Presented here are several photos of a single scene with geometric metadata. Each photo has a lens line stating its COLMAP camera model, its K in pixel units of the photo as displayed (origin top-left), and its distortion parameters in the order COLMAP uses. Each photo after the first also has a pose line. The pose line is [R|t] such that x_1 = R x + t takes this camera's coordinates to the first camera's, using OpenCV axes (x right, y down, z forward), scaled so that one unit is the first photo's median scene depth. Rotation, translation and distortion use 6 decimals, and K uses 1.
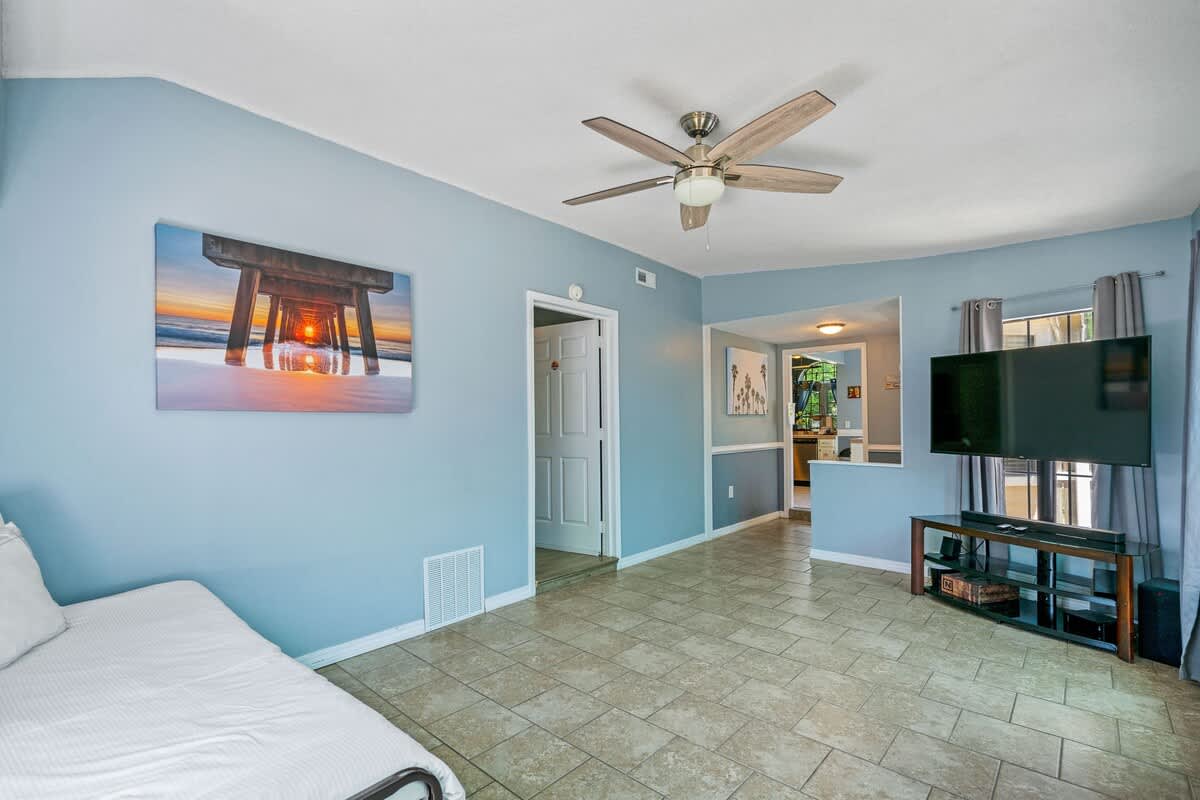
lens RADIAL K [[539.5, 0, 605.7], [0, 539.5, 406.2], [0, 0, 1]] dist [-0.000499, 0.000439]
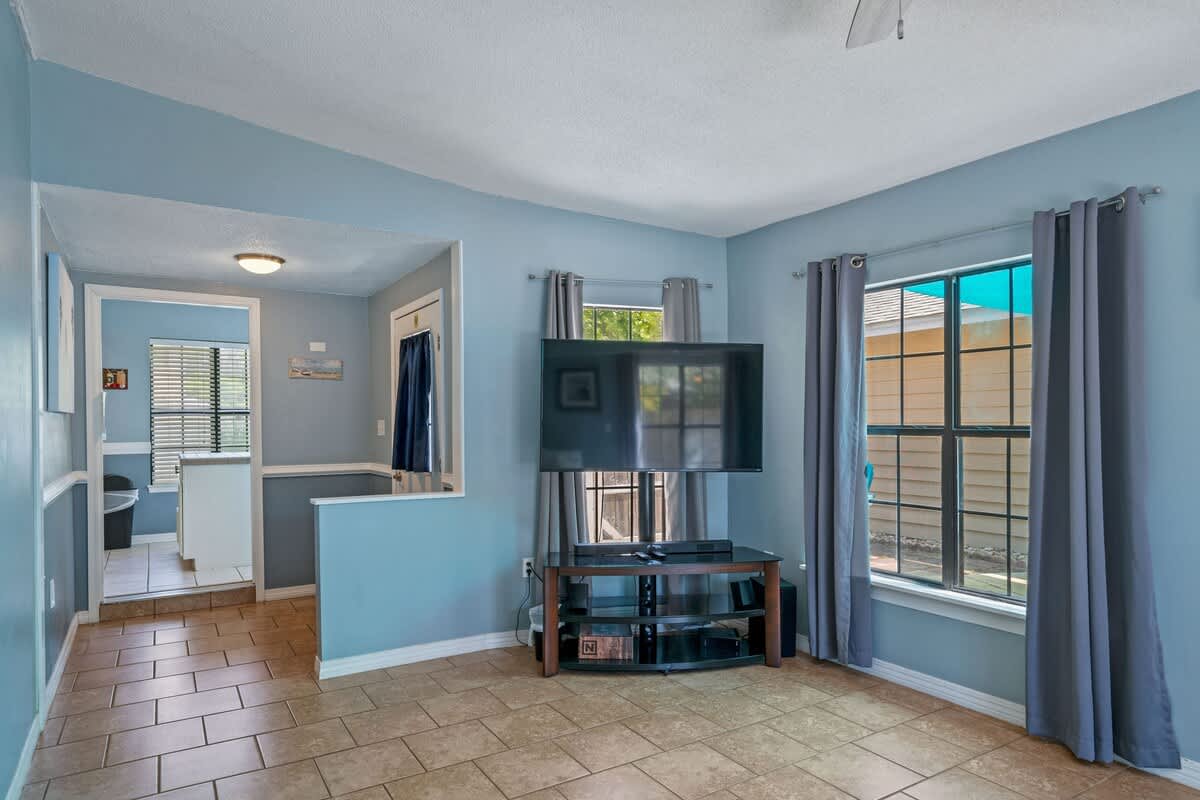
lens RADIAL K [[704.9, 0, 573.2], [0, 704.9, 415.0], [0, 0, 1]] dist [0.003145, 0.000307]
pose [[0.296210, 0.016992, 0.954972, -0.312661], [-0.024876, 0.999640, -0.010070, 0.022126], [-0.954799, -0.020773, 0.296526, 0.762159]]
